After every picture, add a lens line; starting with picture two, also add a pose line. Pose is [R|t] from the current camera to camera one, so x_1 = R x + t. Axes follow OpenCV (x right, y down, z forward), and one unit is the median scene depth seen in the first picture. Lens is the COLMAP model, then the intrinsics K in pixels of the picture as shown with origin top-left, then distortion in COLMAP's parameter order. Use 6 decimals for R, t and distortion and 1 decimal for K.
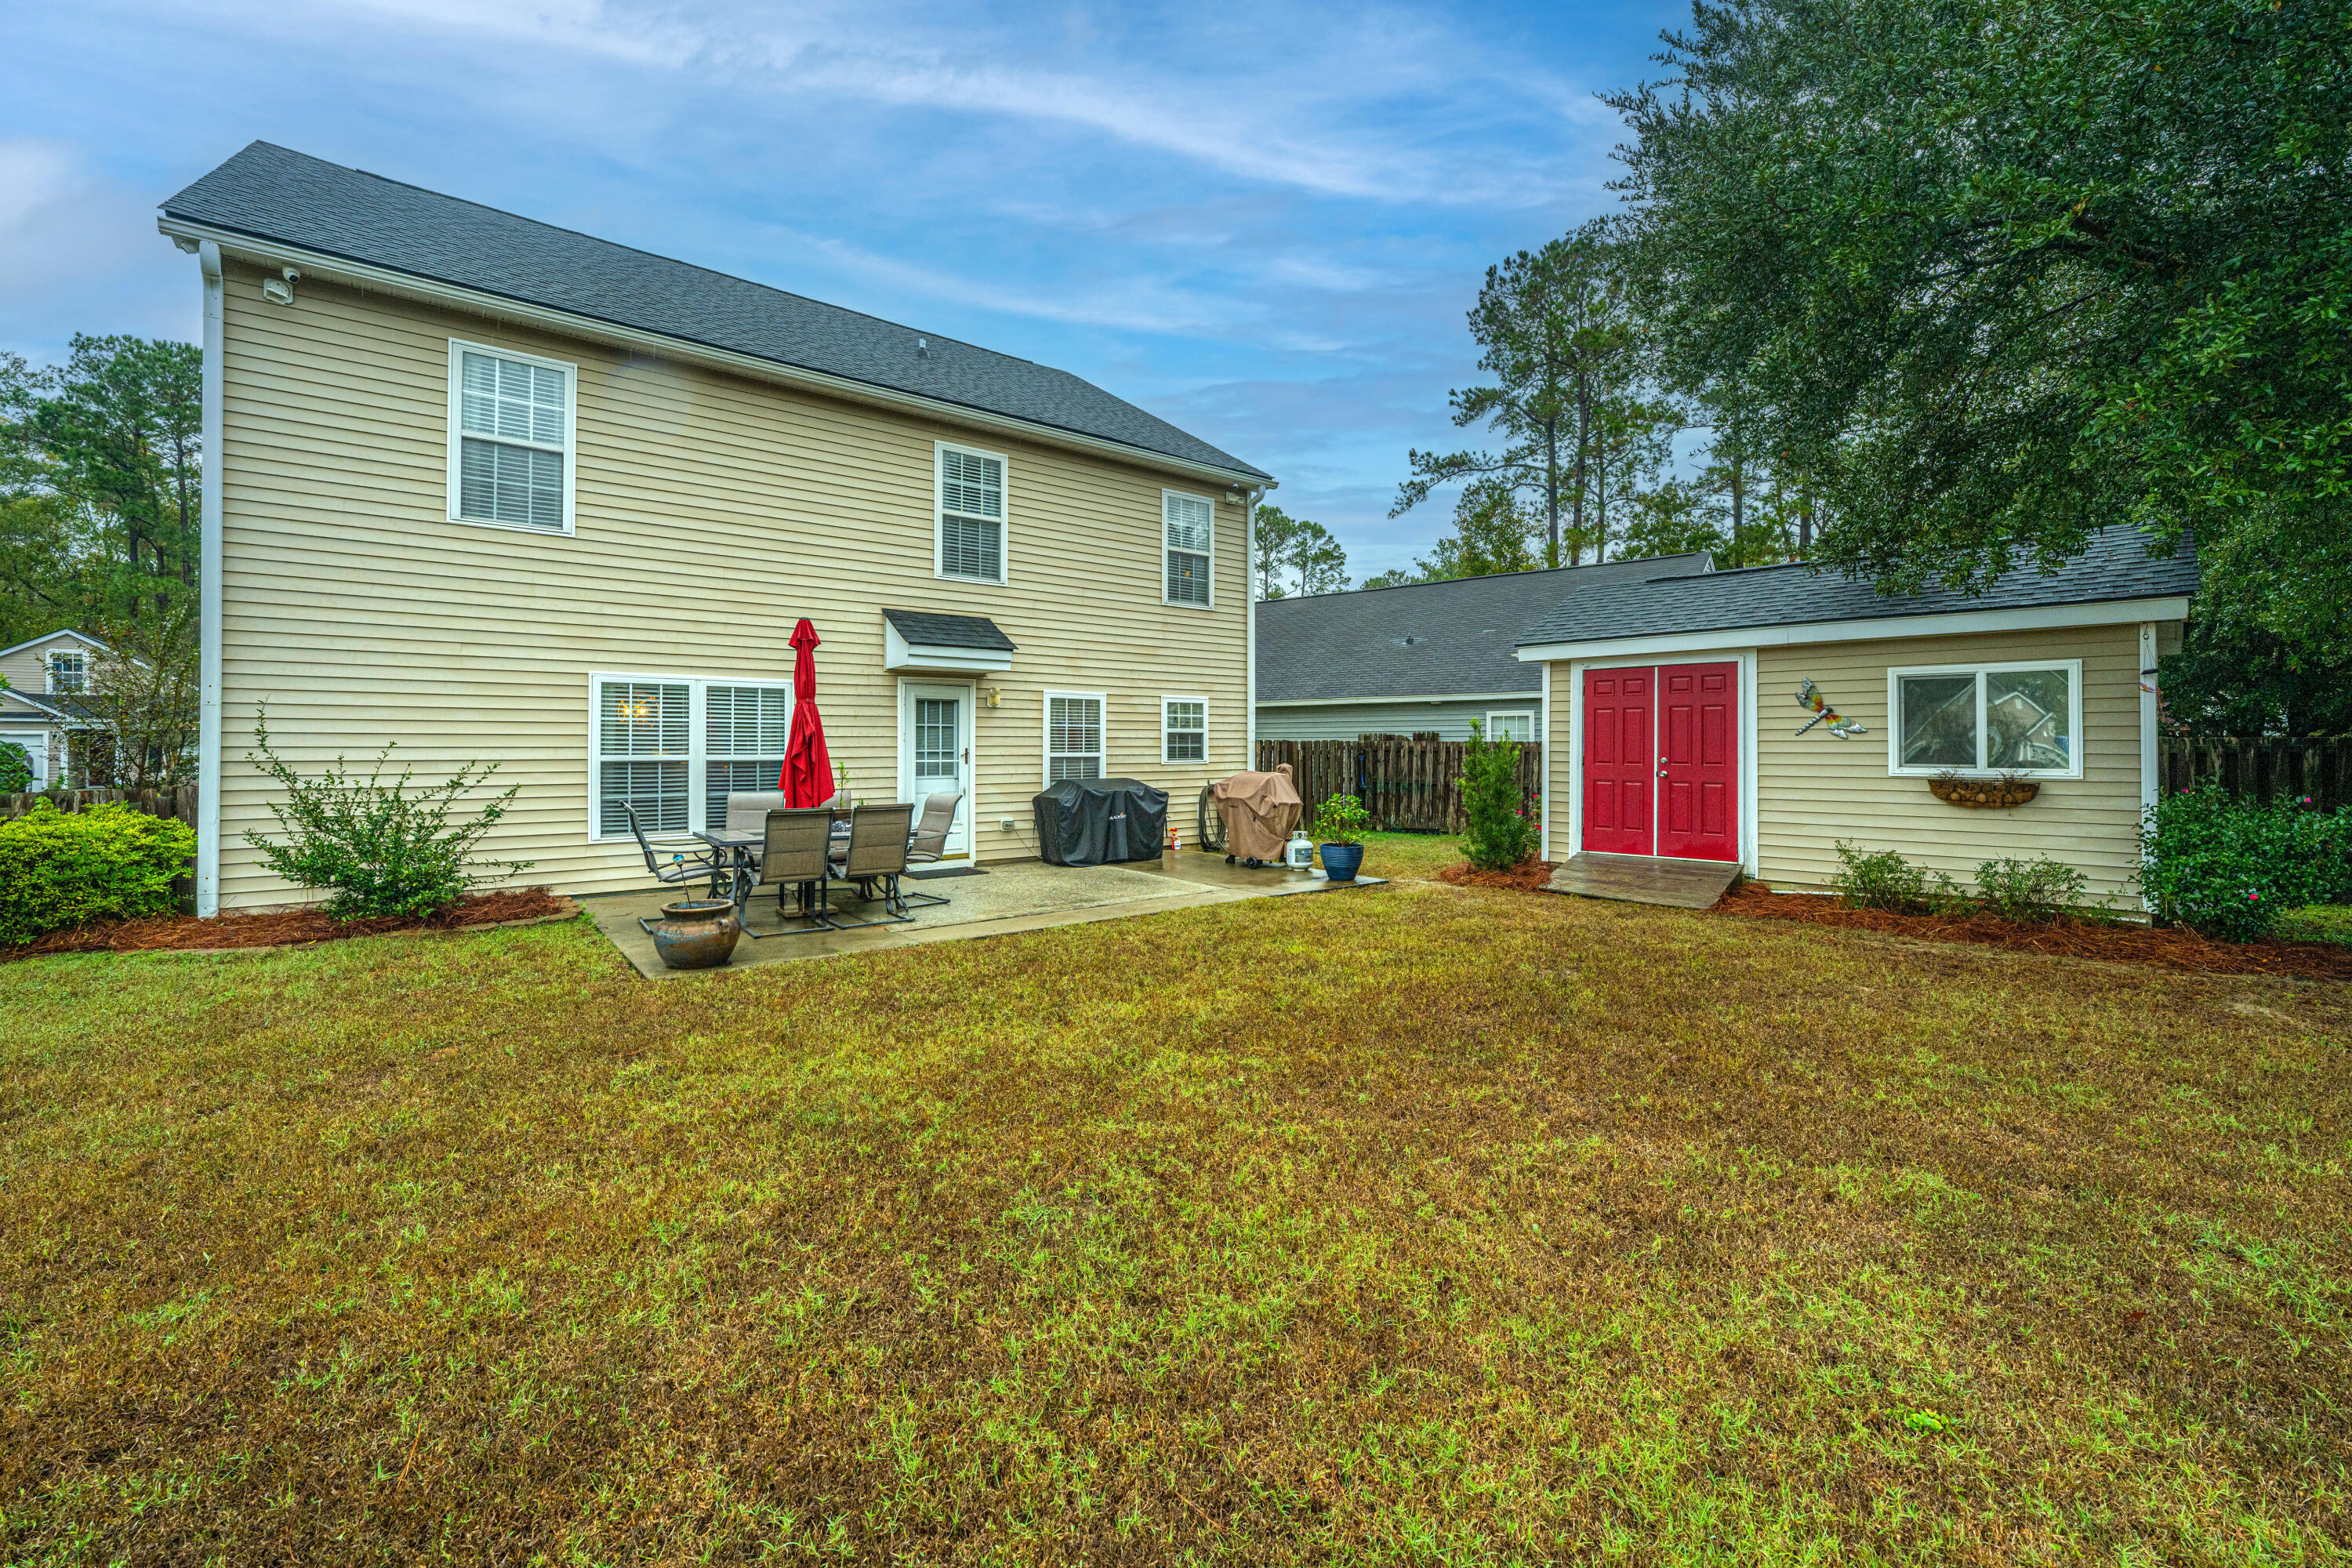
lens RADIAL K [[957.0, 0, 1167.5], [0, 957.0, 734.5], [0, 0, 1]] dist [-0.002085, -0.000337]
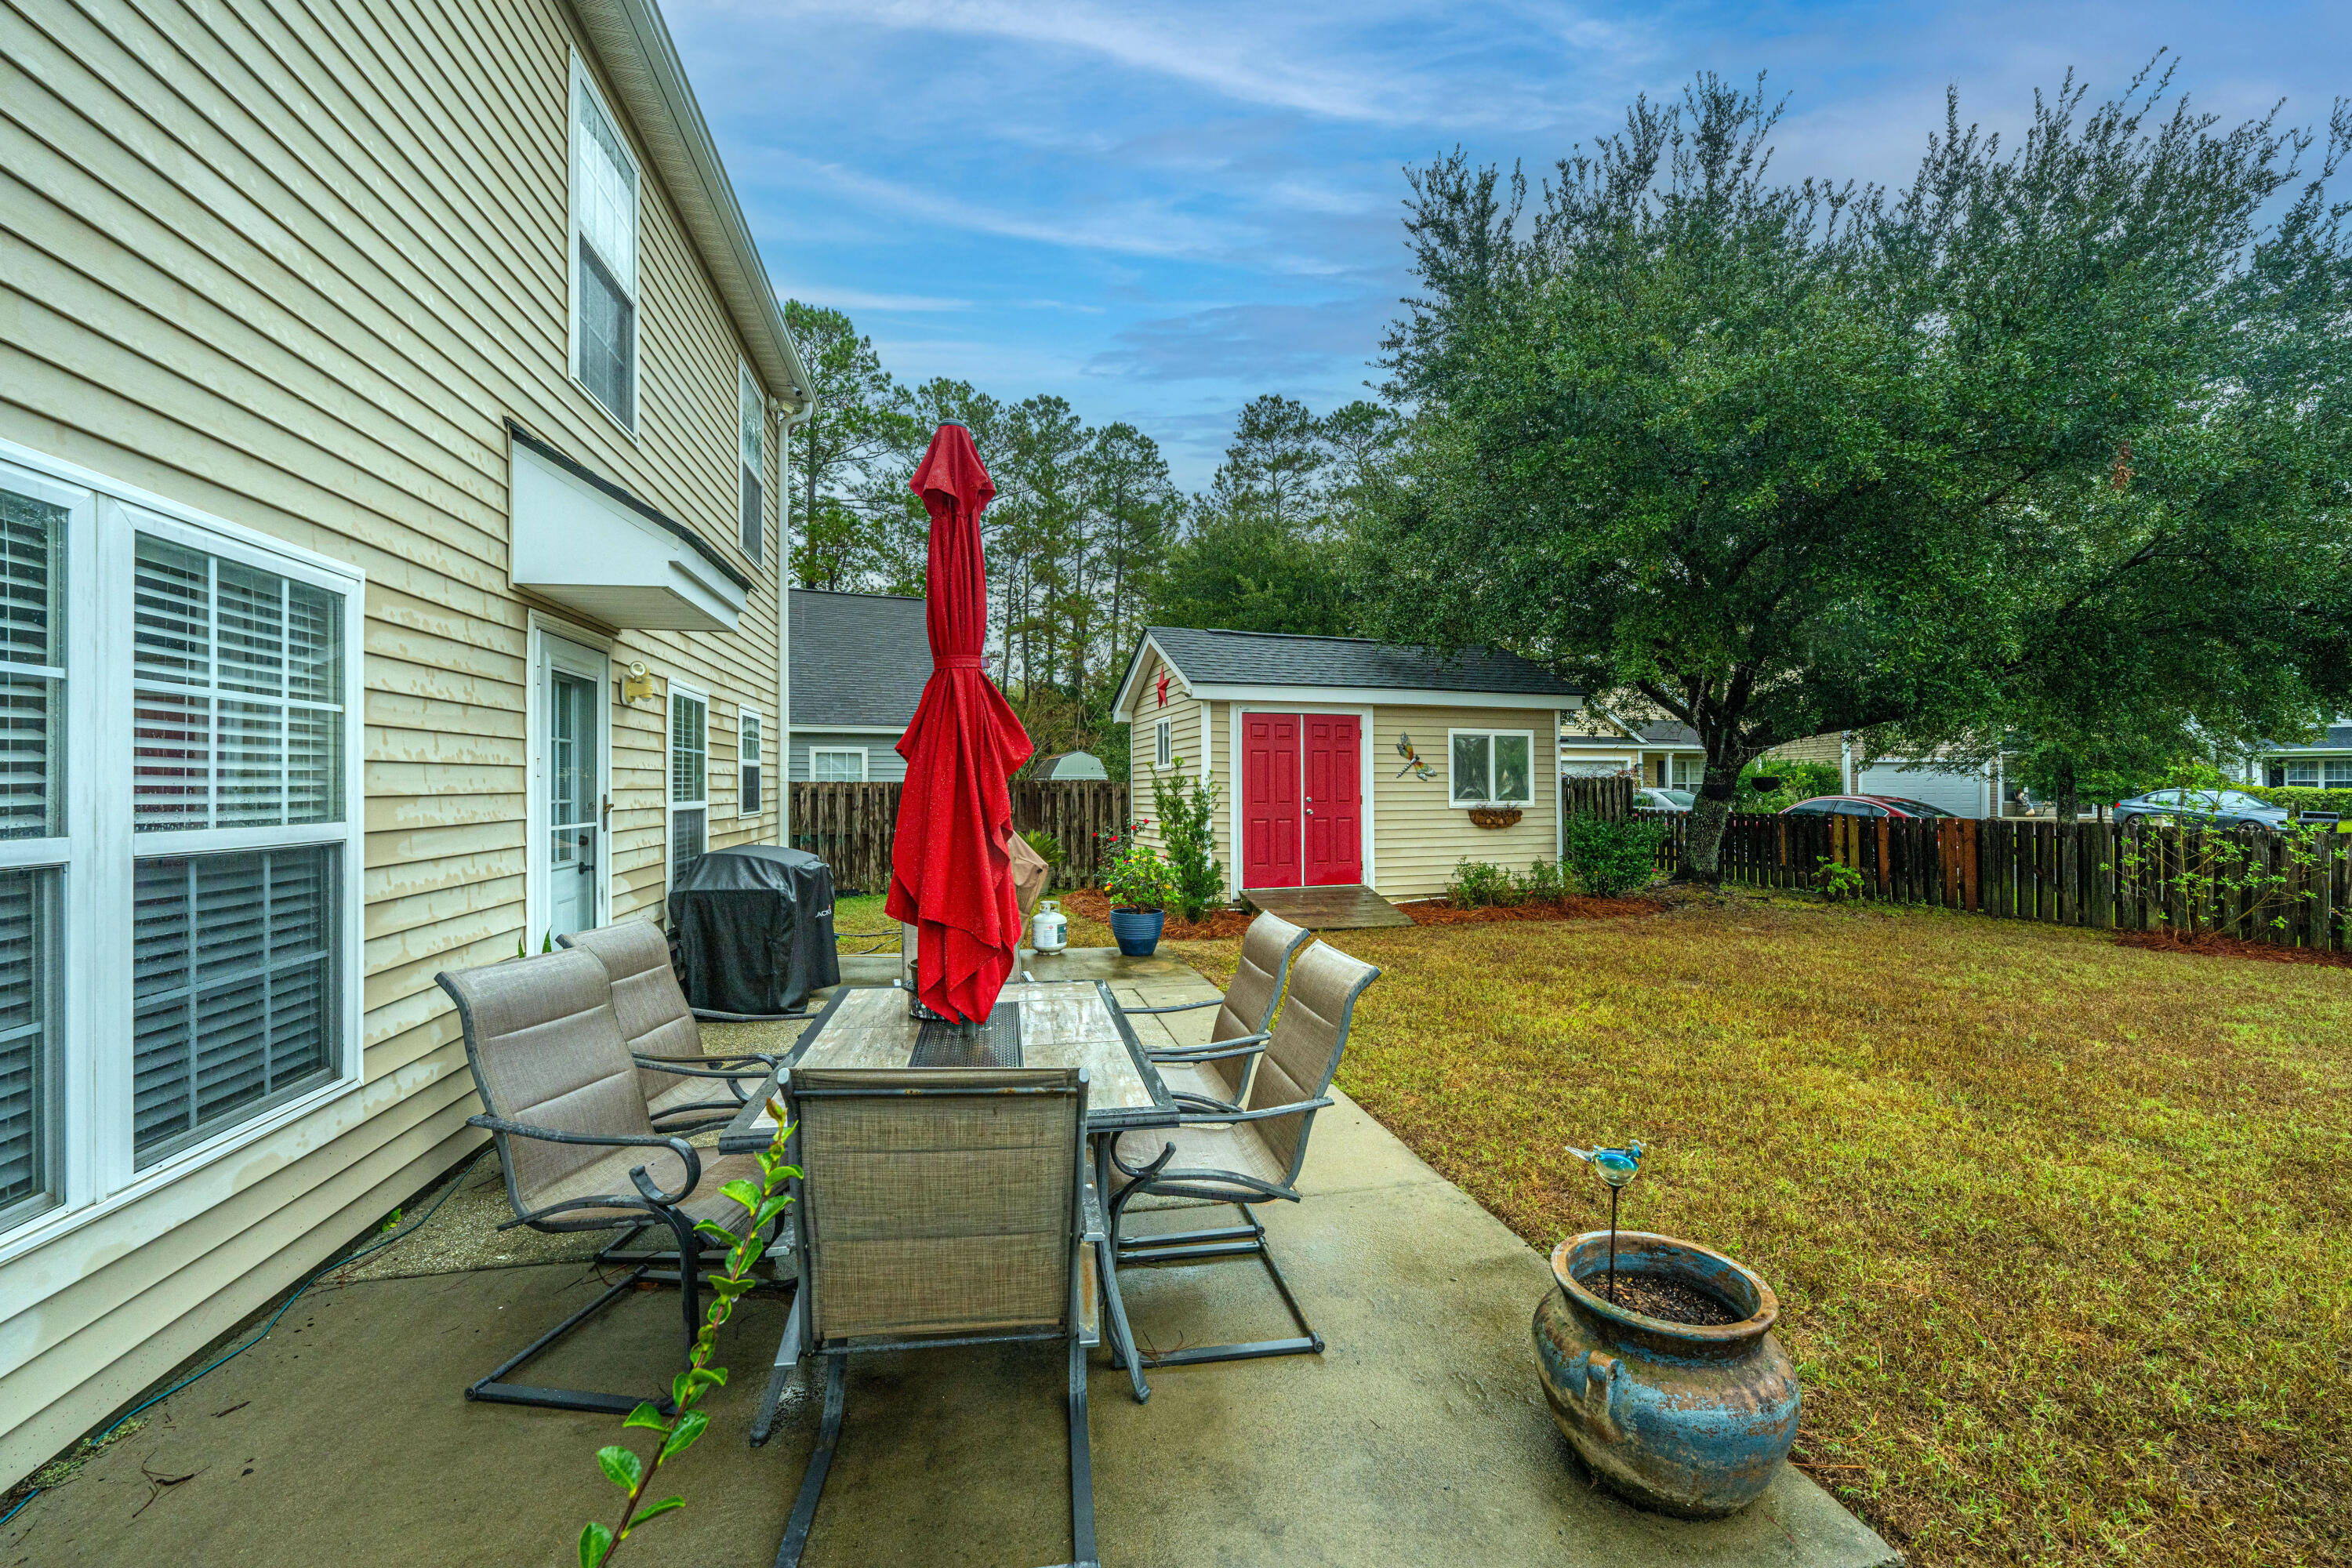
lens RADIAL K [[954.4, 0, 1181.0], [0, 954.4, 761.4], [0, 0, 1]] dist [-0.001098, 0.000030]
pose [[0.451316, 0.021213, 0.892112, -0.495333], [-0.007940, 0.999773, -0.019757, 0.005564], [-0.892329, 0.001834, 0.451382, 0.584846]]
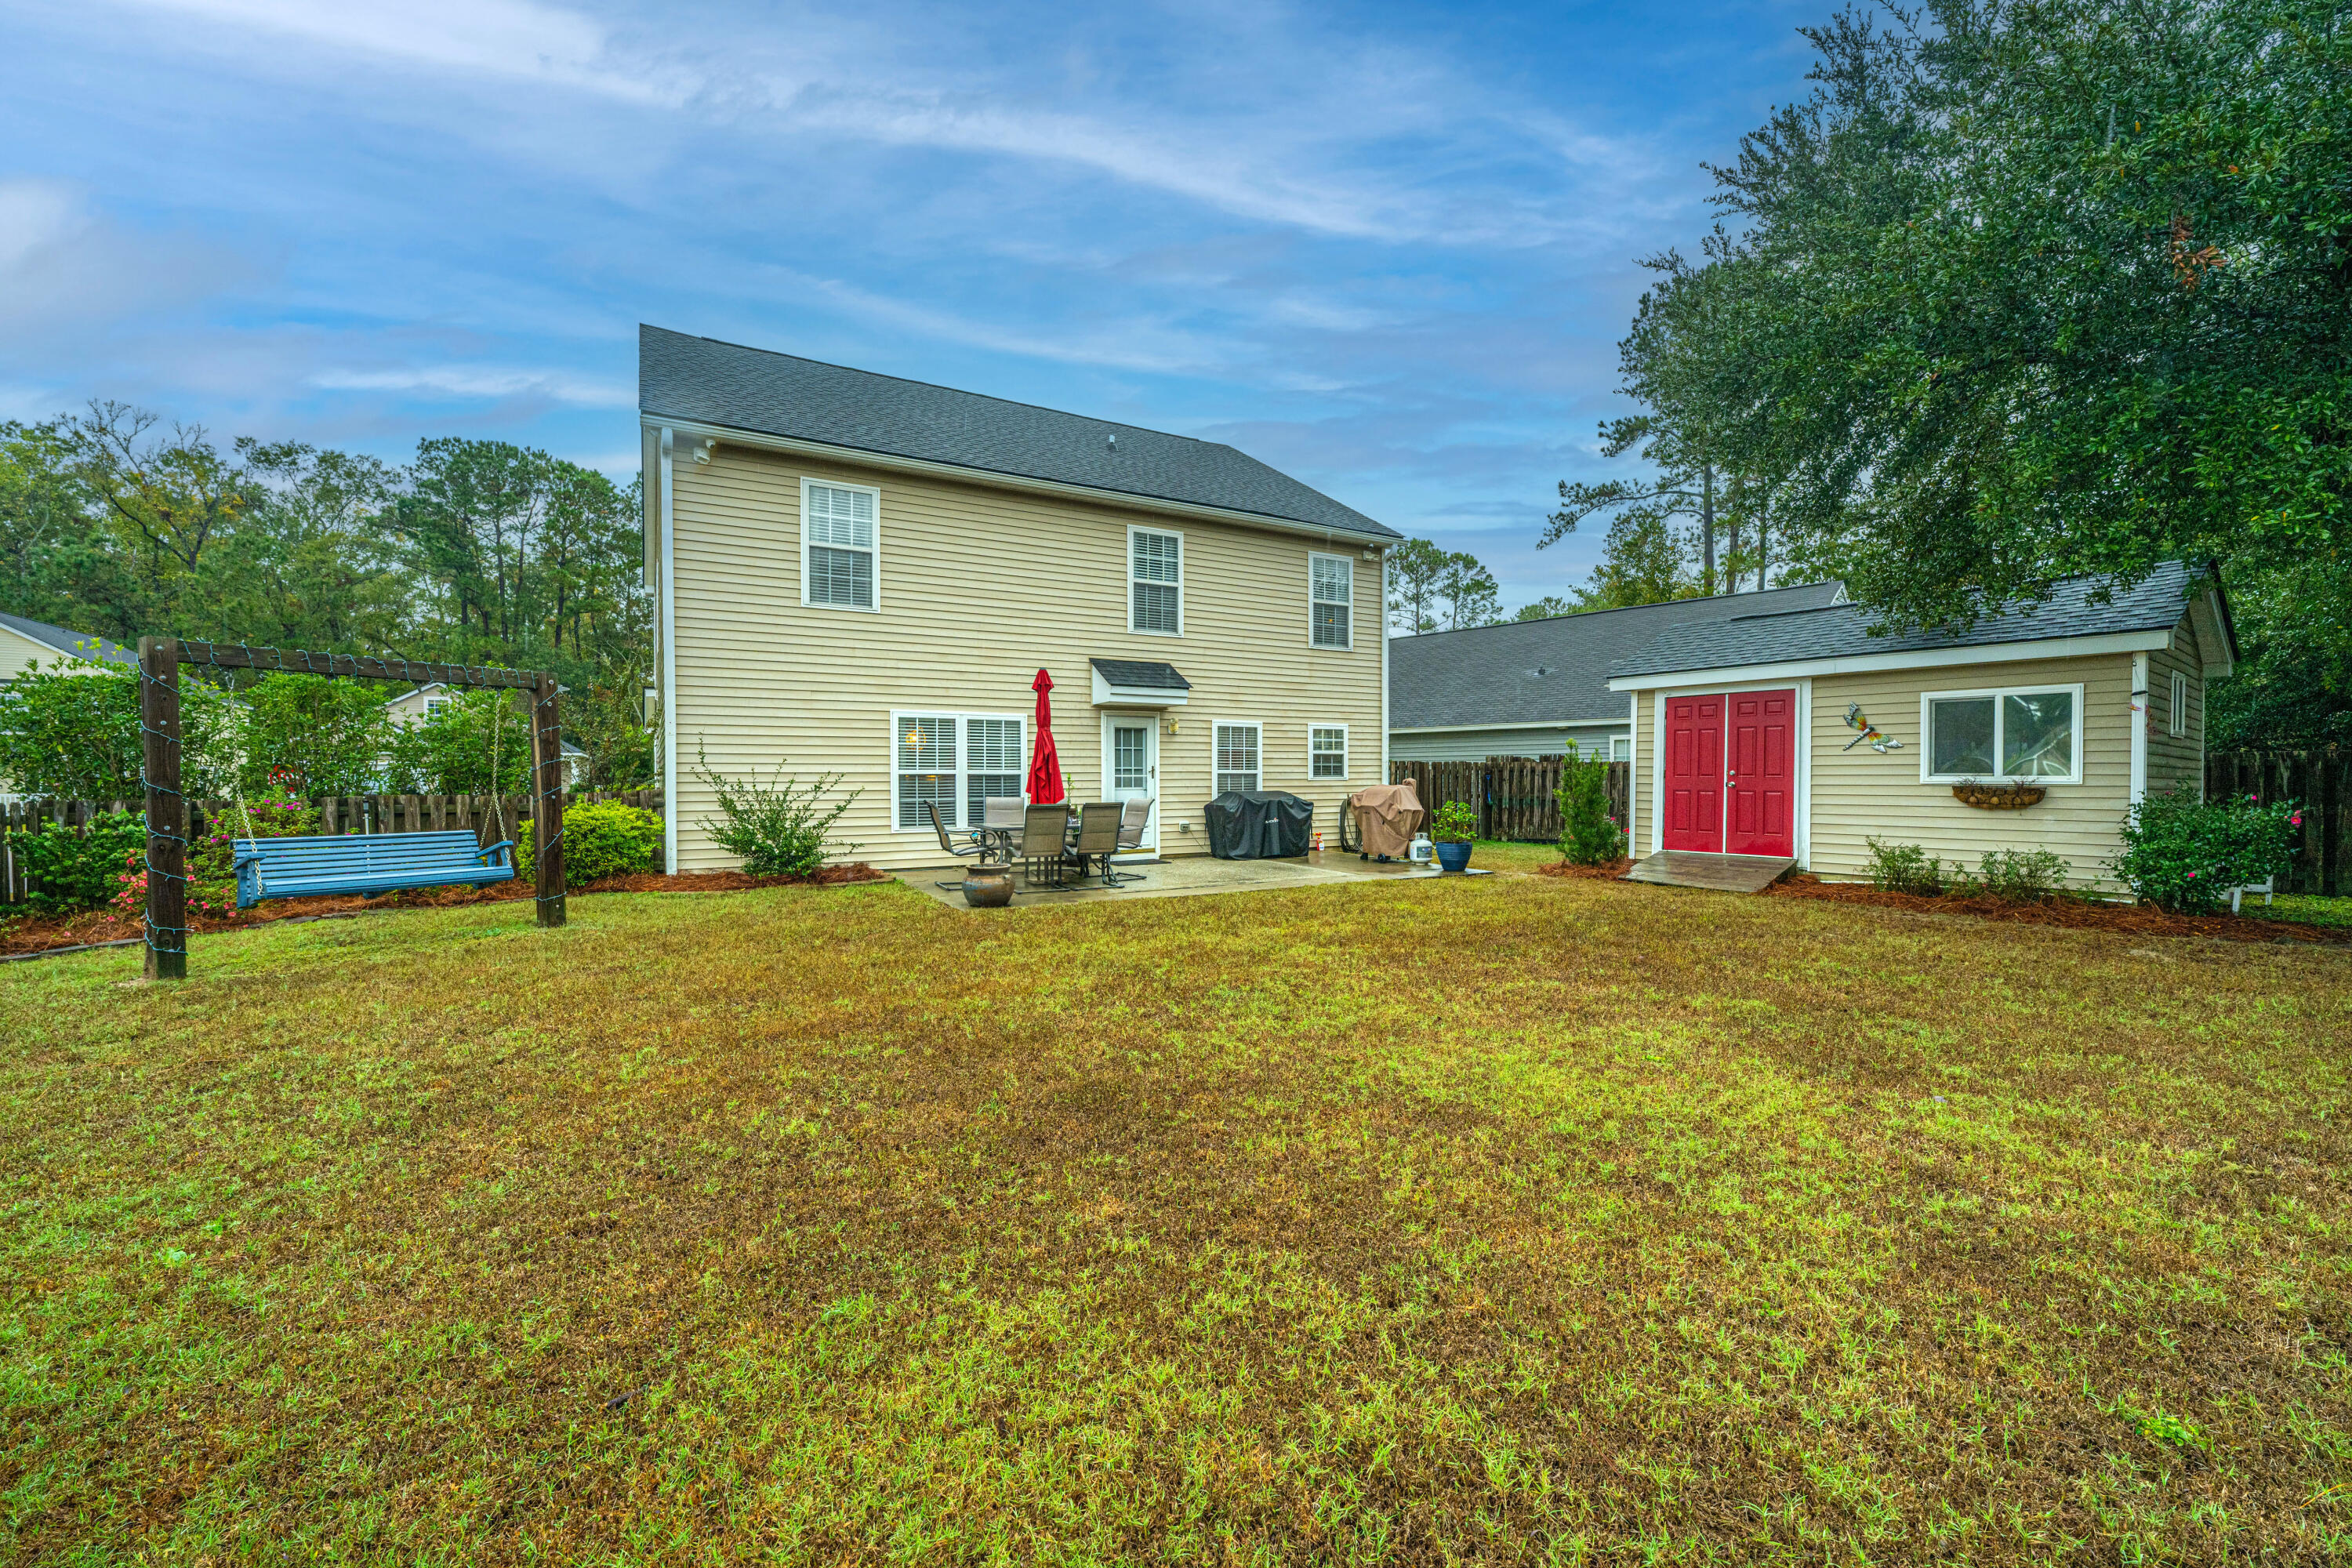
lens RADIAL K [[927.1, 0, 1185.1], [0, 927.1, 786.6], [0, 0, 1]] dist [-0.000490, -0.000145]
pose [[0.989224, -0.000600, -0.146411, 0.013724], [0.004210, 0.999695, 0.024349, 0.012141], [0.146352, -0.024703, 0.988924, -0.221958]]
